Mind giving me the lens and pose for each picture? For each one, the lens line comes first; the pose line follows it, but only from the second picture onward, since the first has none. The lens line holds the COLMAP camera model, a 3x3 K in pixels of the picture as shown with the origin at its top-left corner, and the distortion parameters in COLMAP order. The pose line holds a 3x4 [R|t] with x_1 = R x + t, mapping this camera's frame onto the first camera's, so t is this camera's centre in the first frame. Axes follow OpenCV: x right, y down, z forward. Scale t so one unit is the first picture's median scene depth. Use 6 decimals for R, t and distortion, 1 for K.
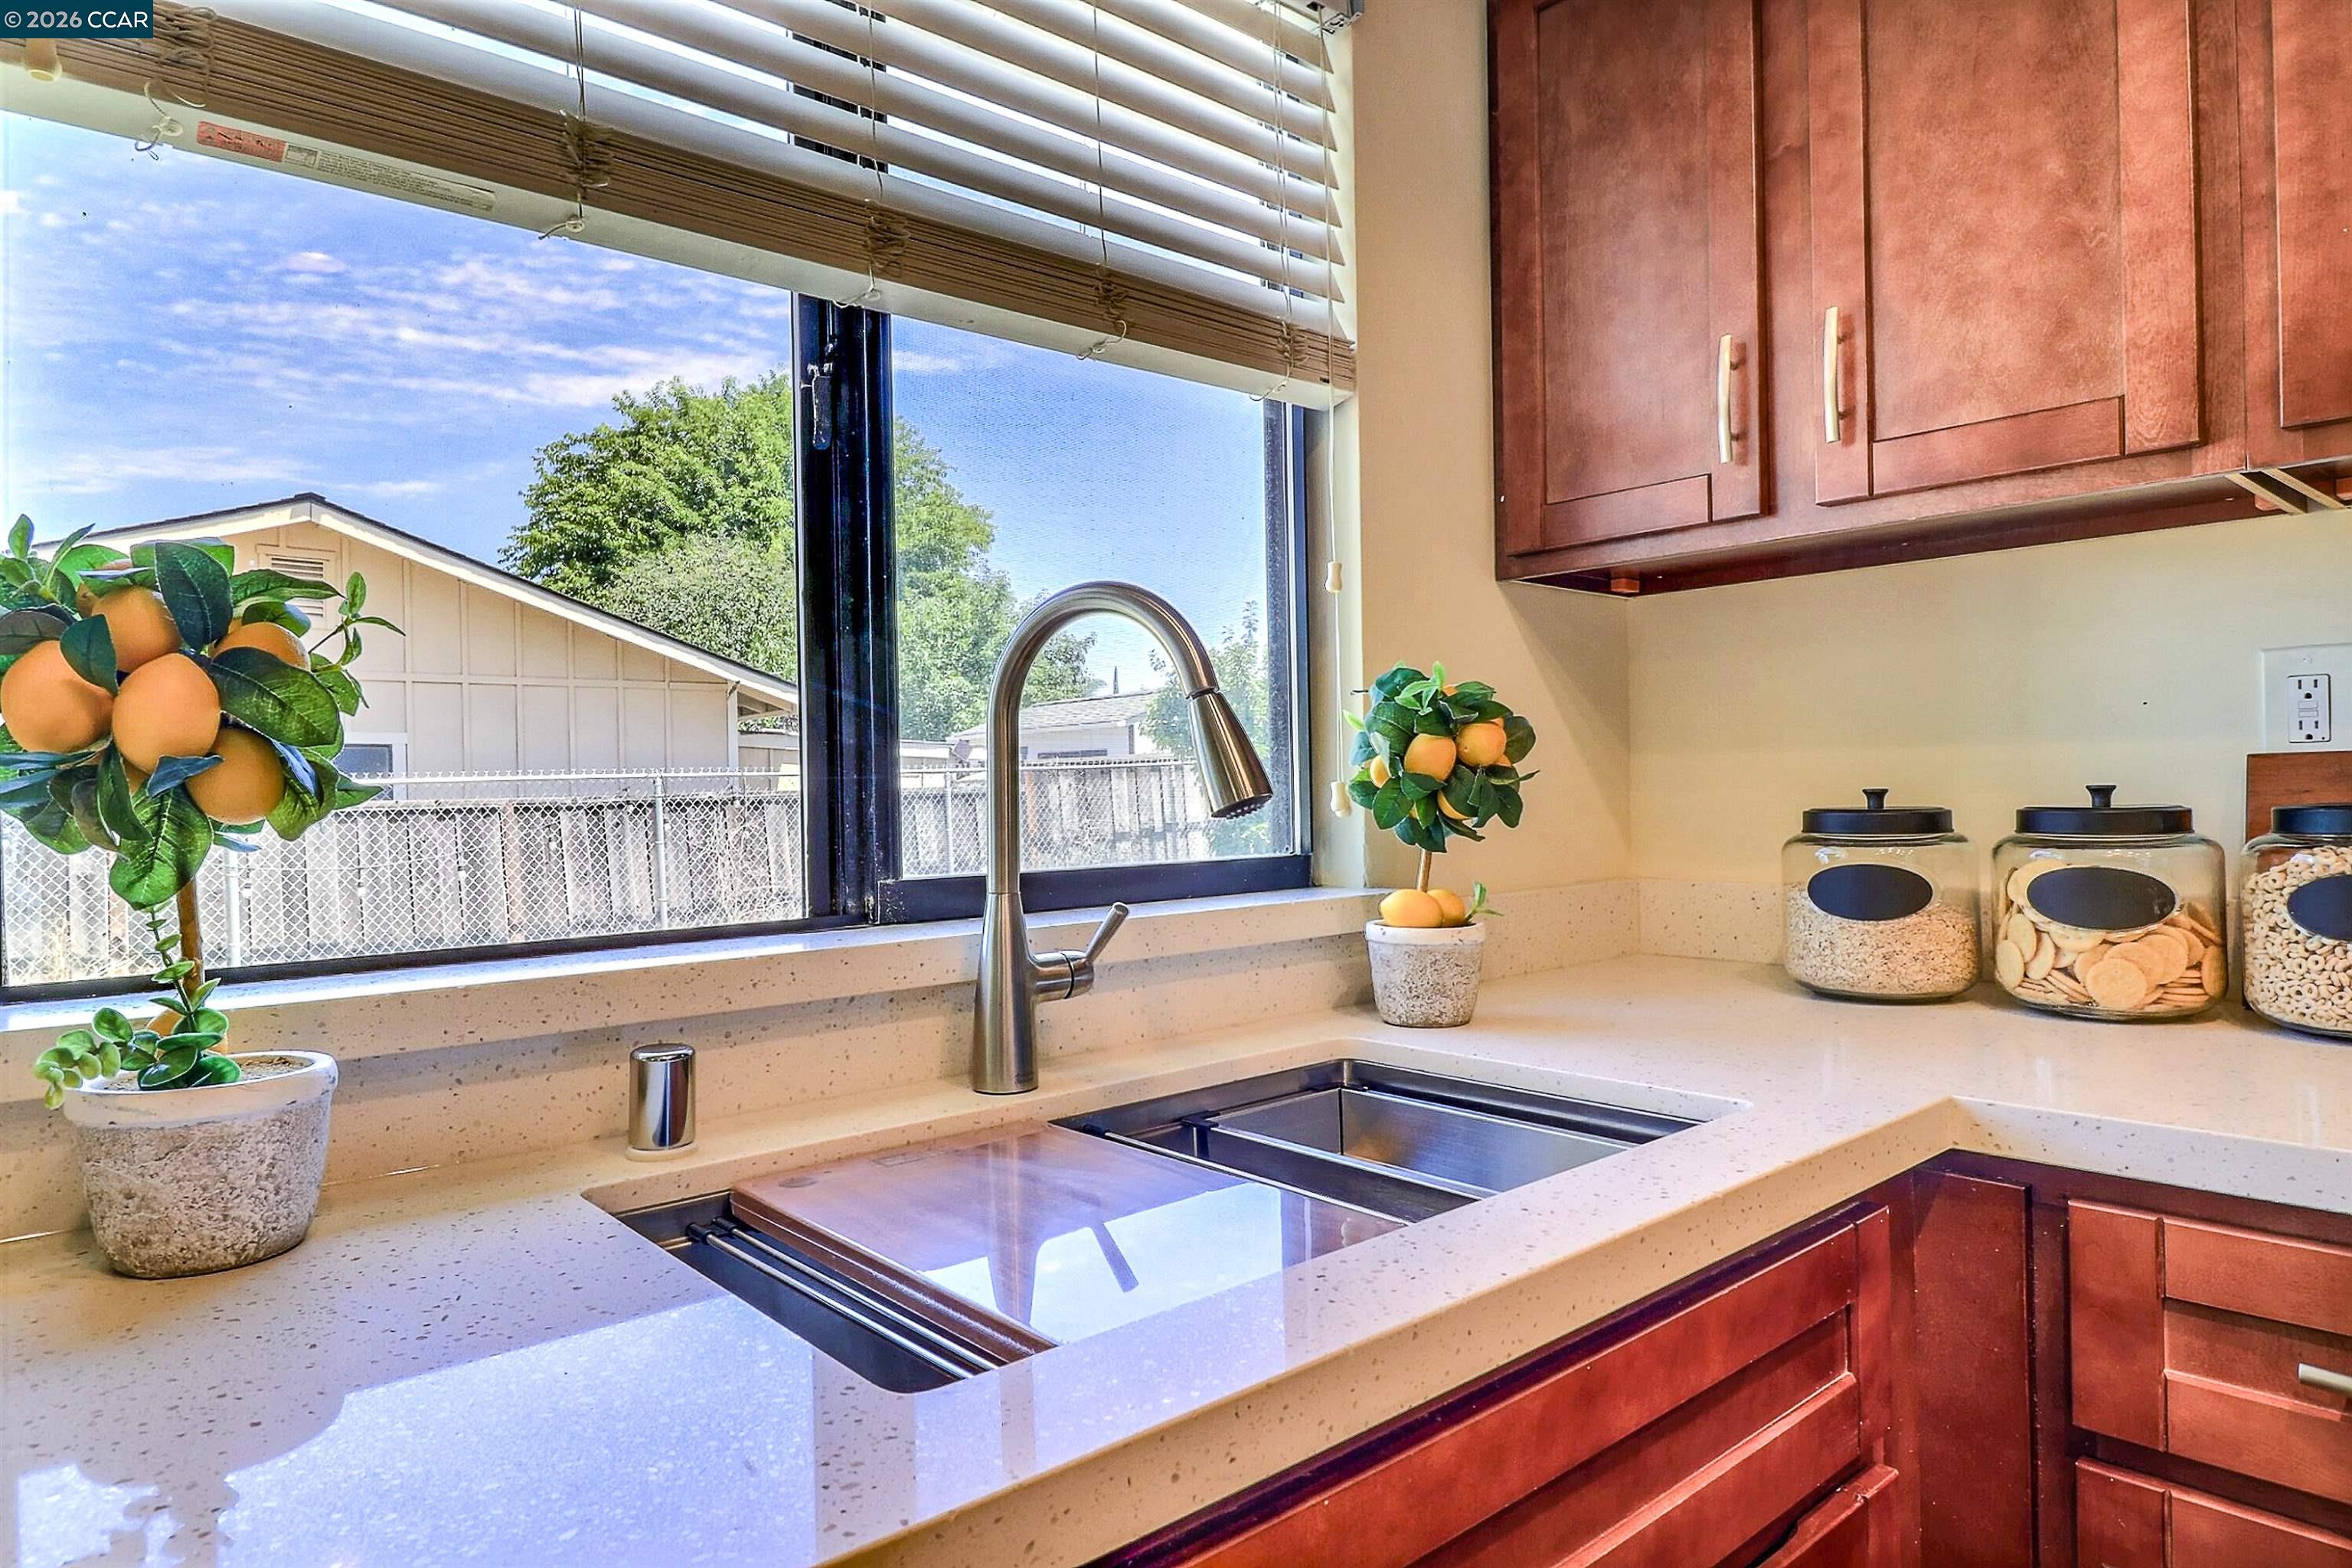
lens RADIAL K [[1375.3, 0, 1191.3], [0, 1375.3, 790.4], [0, 0, 1]] dist [0.002794, 0.000435]
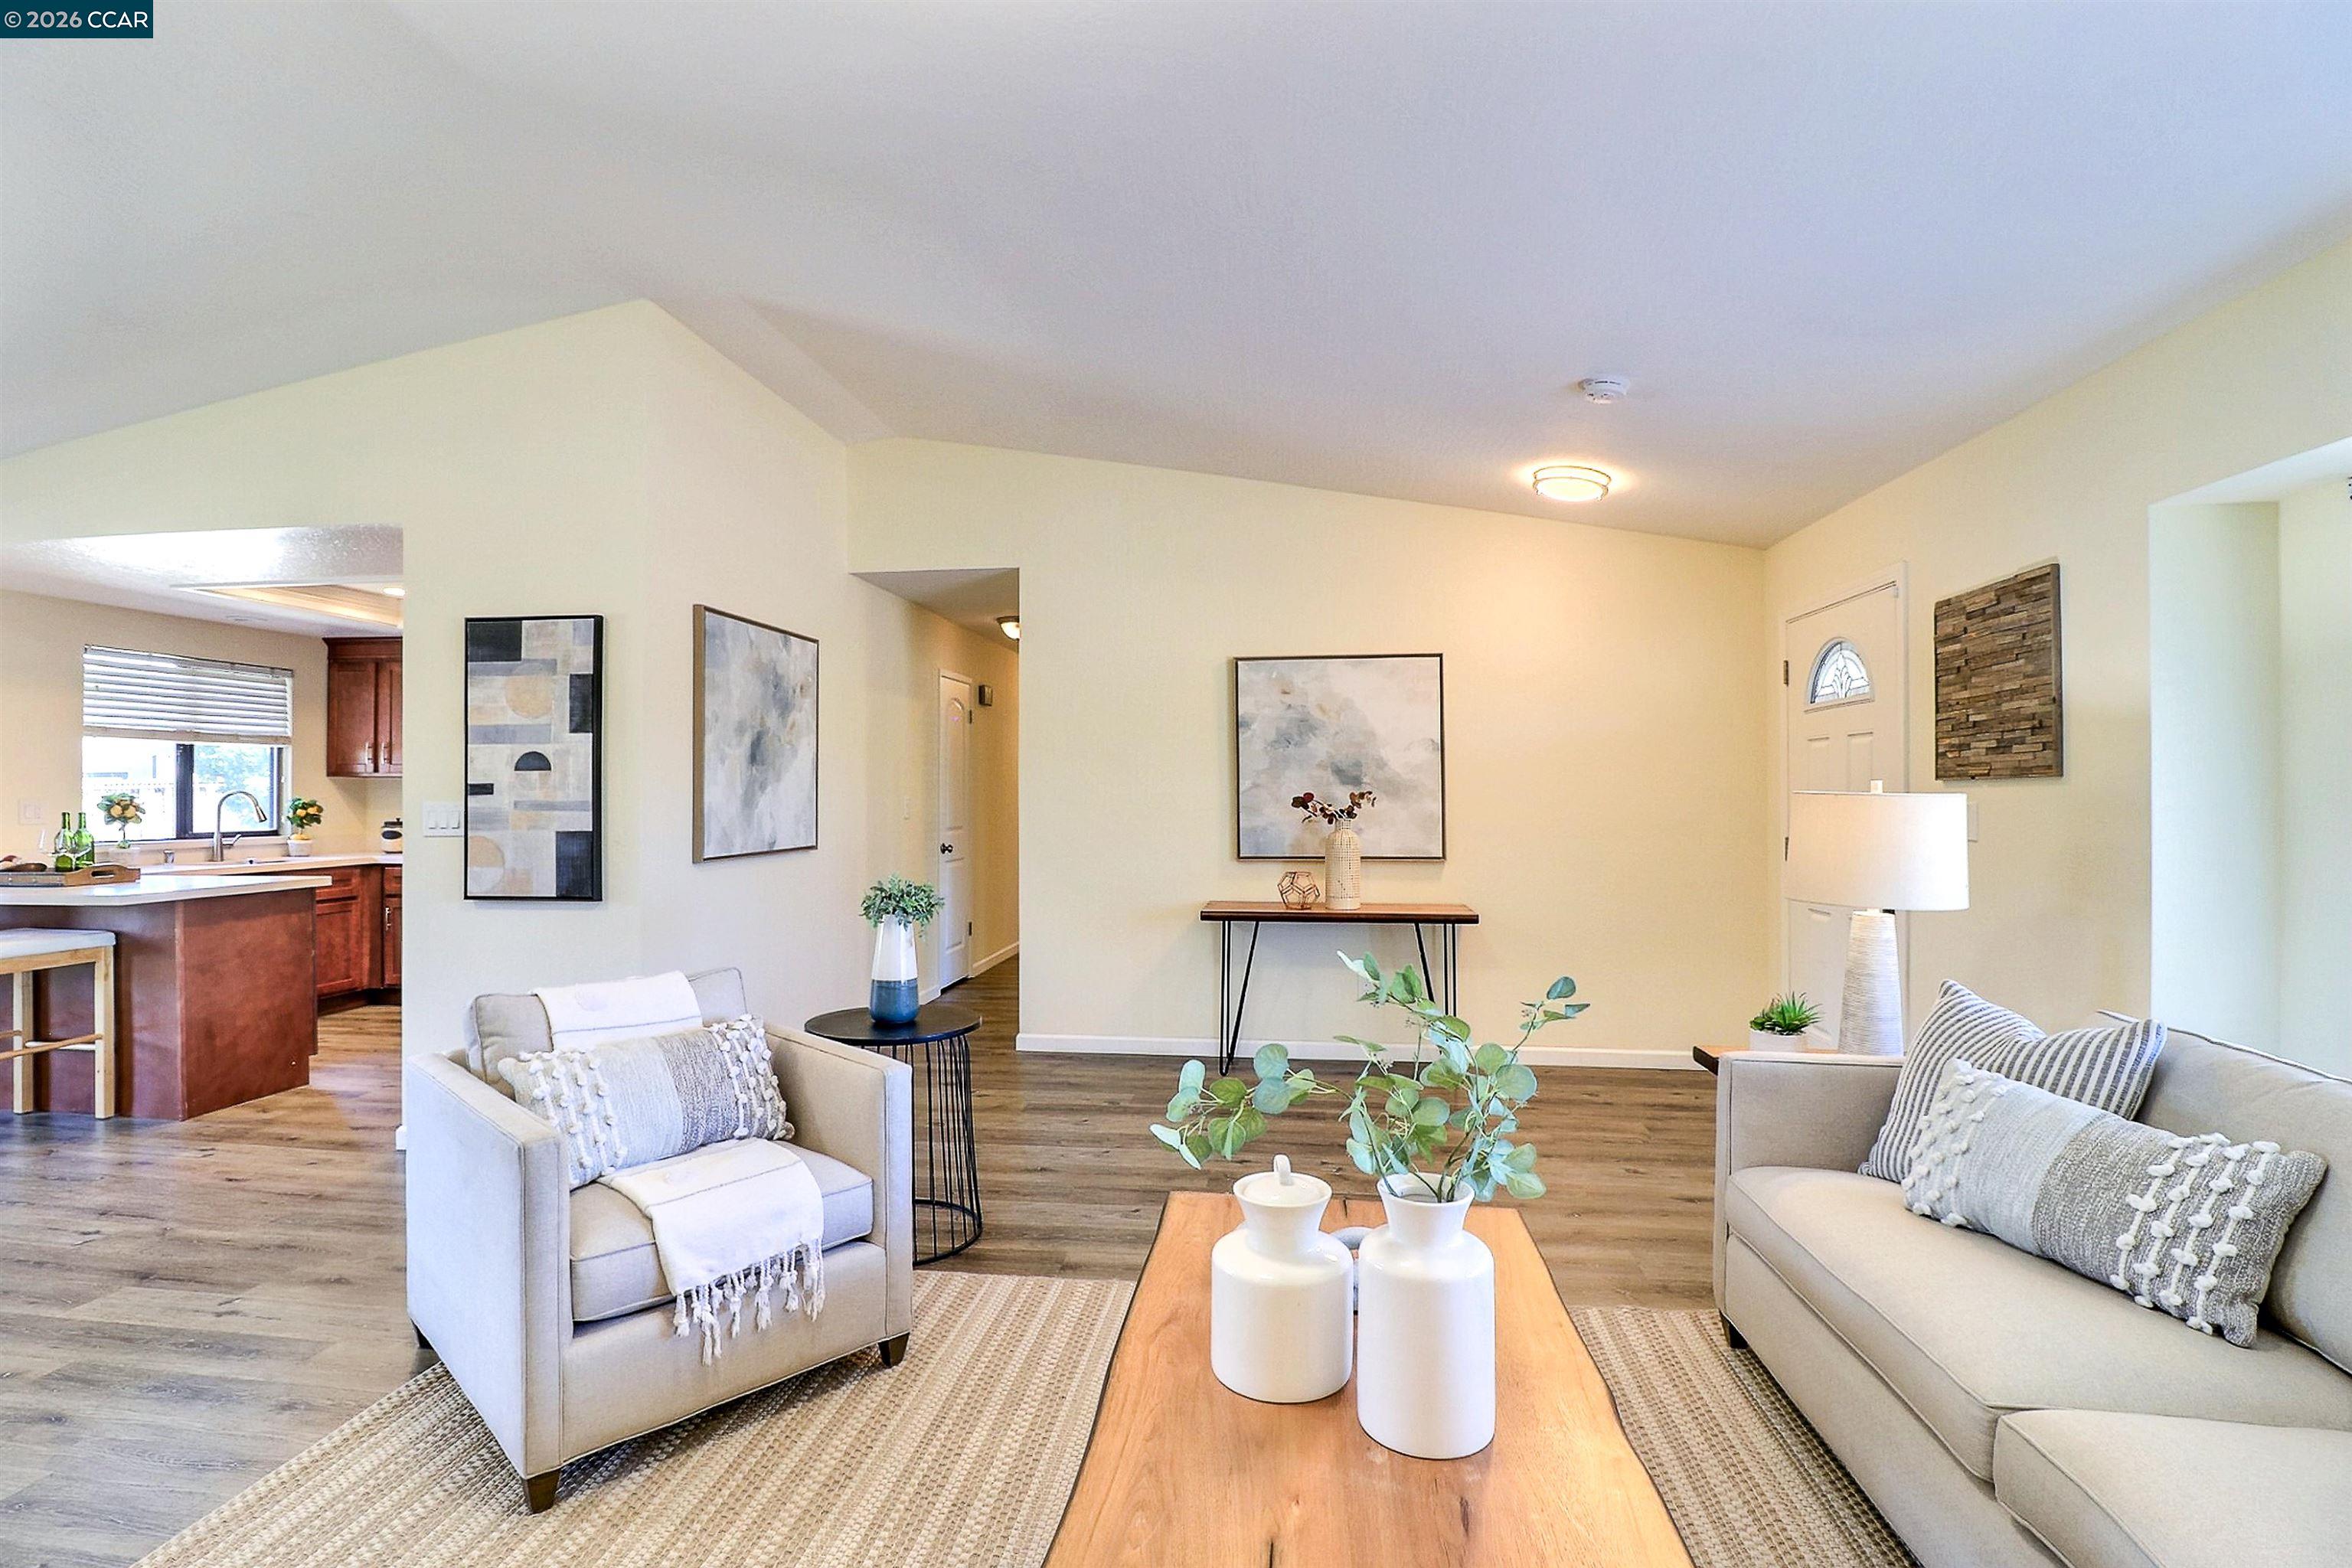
lens RADIAL K [[1045.1, 0, 1123.3], [0, 1045.1, 786.7], [0, 0, 1]] dist [-0.000819, -0.013232]
pose [[0.743878, 0.023333, 0.667908, -0.195992], [-0.010953, 0.999682, -0.022724, -0.074630], [-0.668225, 0.009589, 0.743897, -4.830790]]
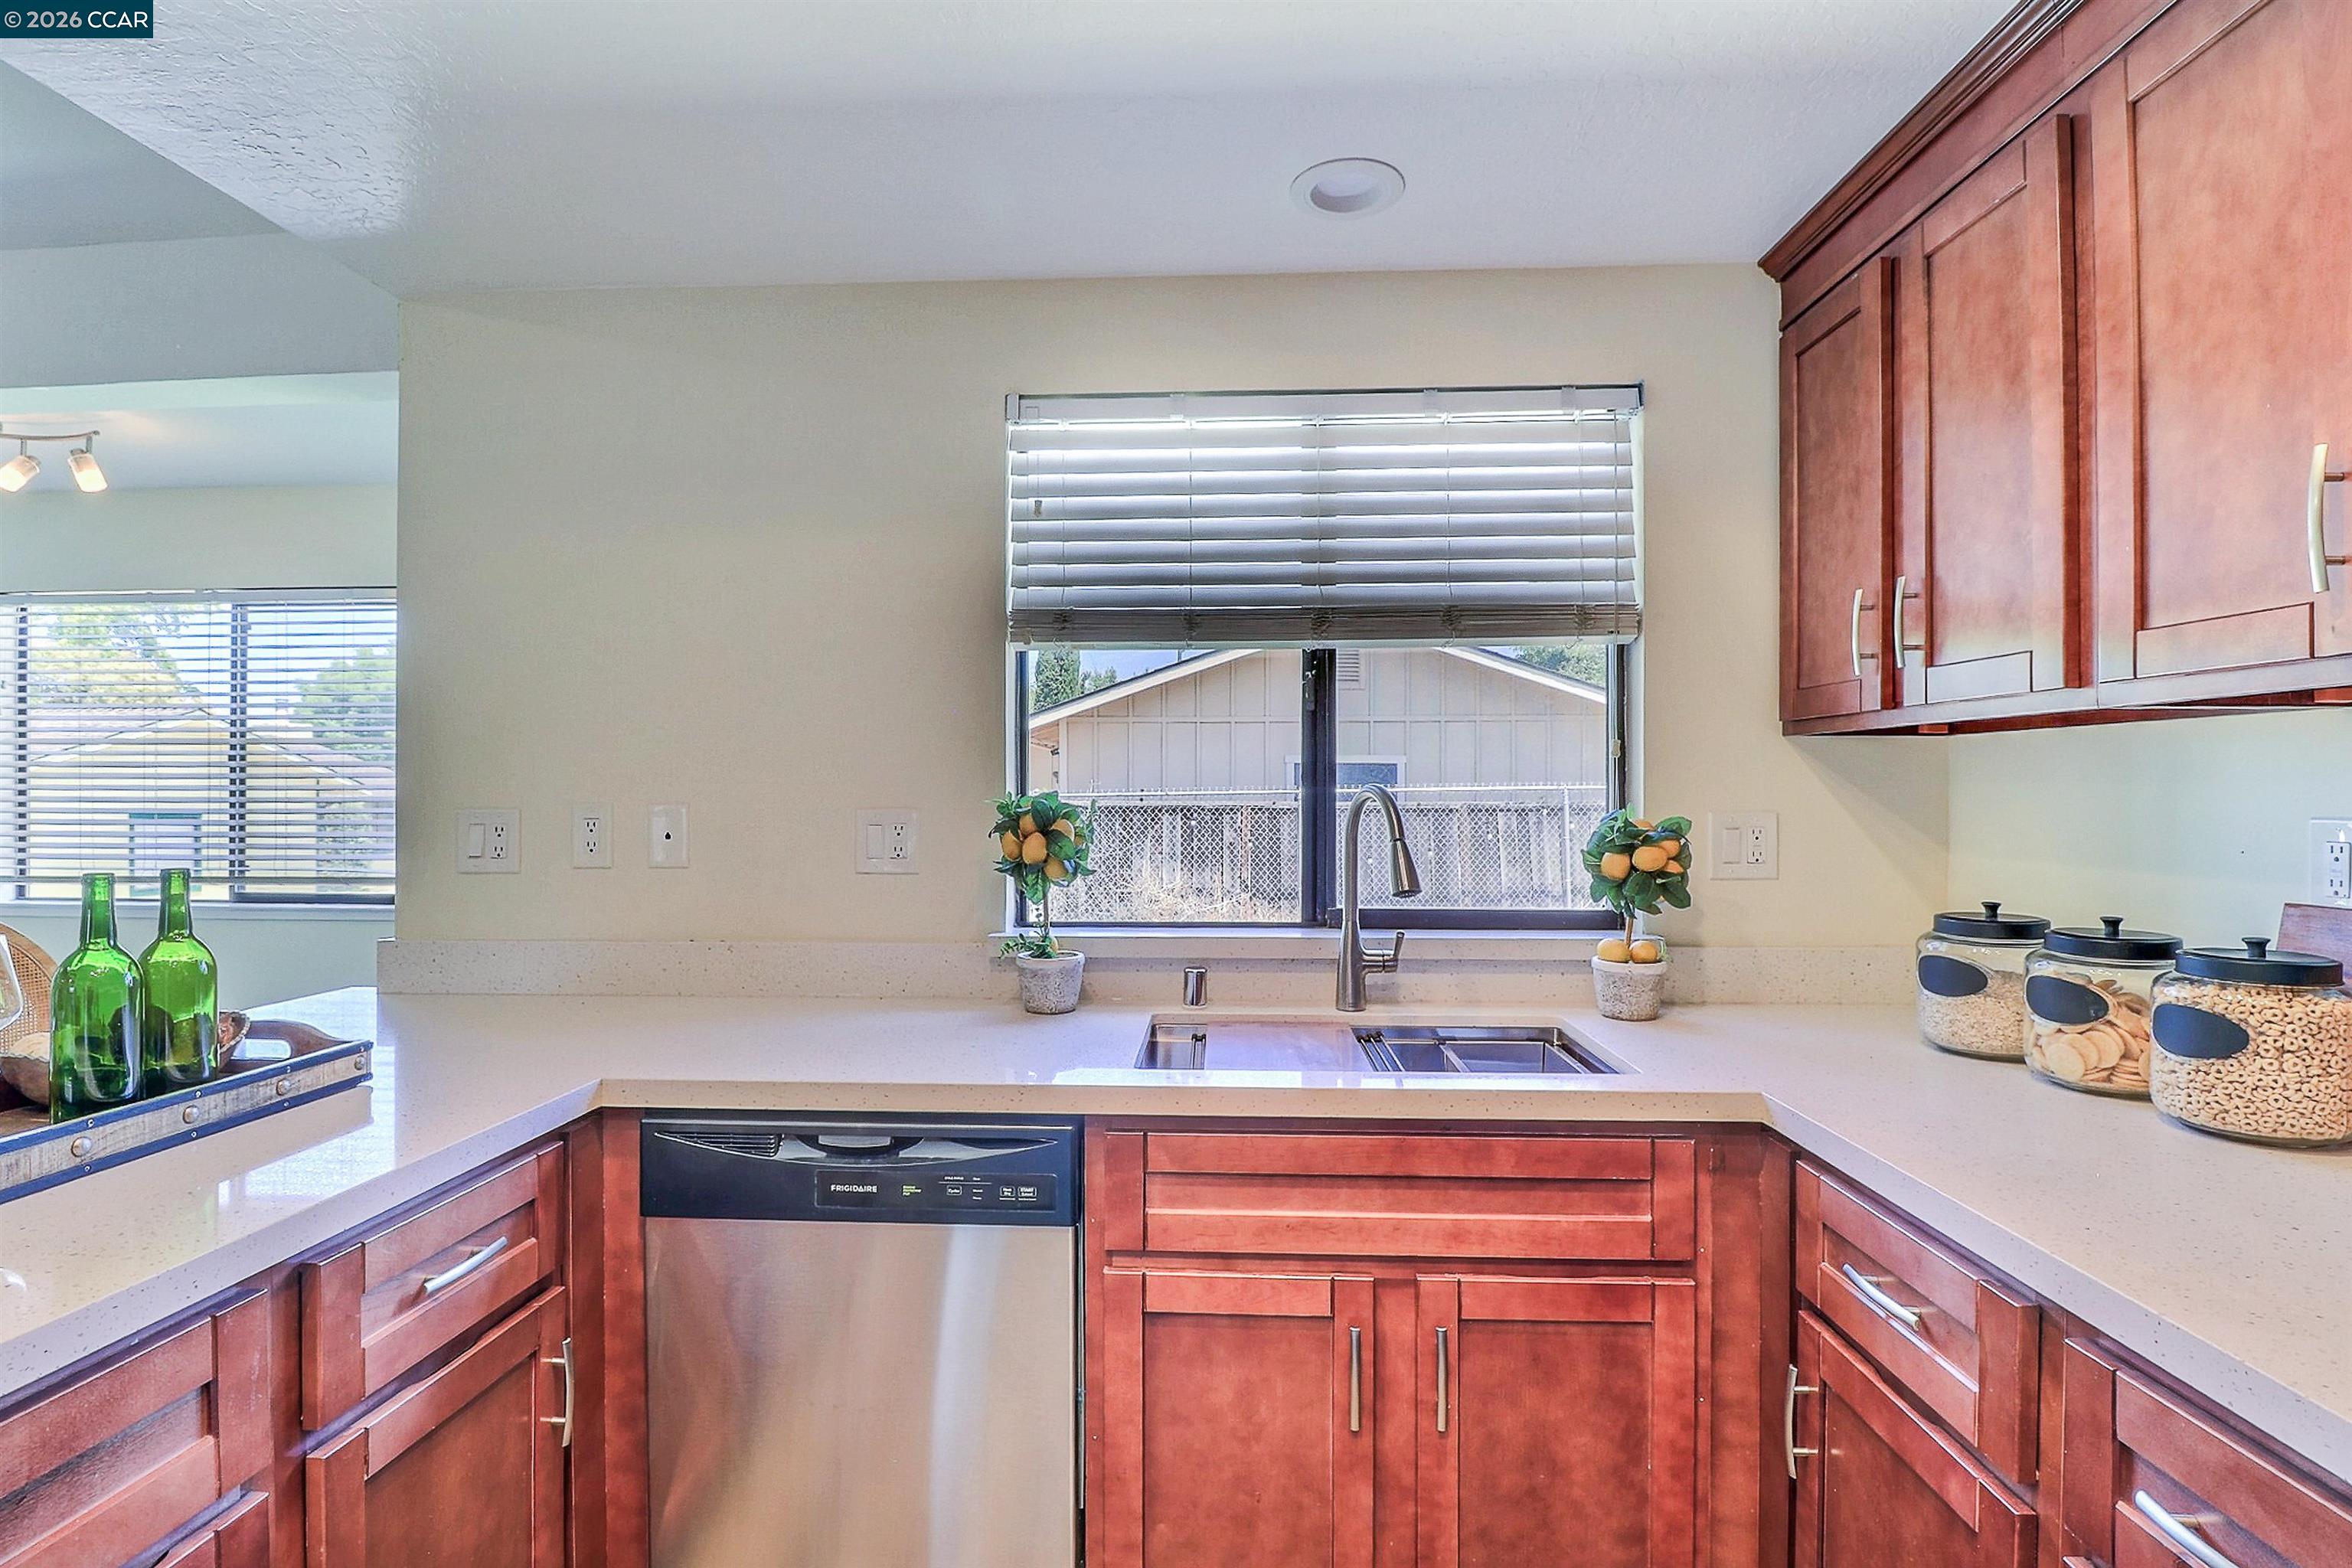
lens RADIAL K [[1128.2, 0, 1176.0], [0, 1128.2, 784.0], [0, 0, 1]] dist [-0.001013, -0.013178]
pose [[0.726130, 0.017049, -0.687346, 0.728928], [-0.017505, 0.999827, 0.006307, -0.121719], [0.687335, 0.007453, 0.726303, -0.407317]]
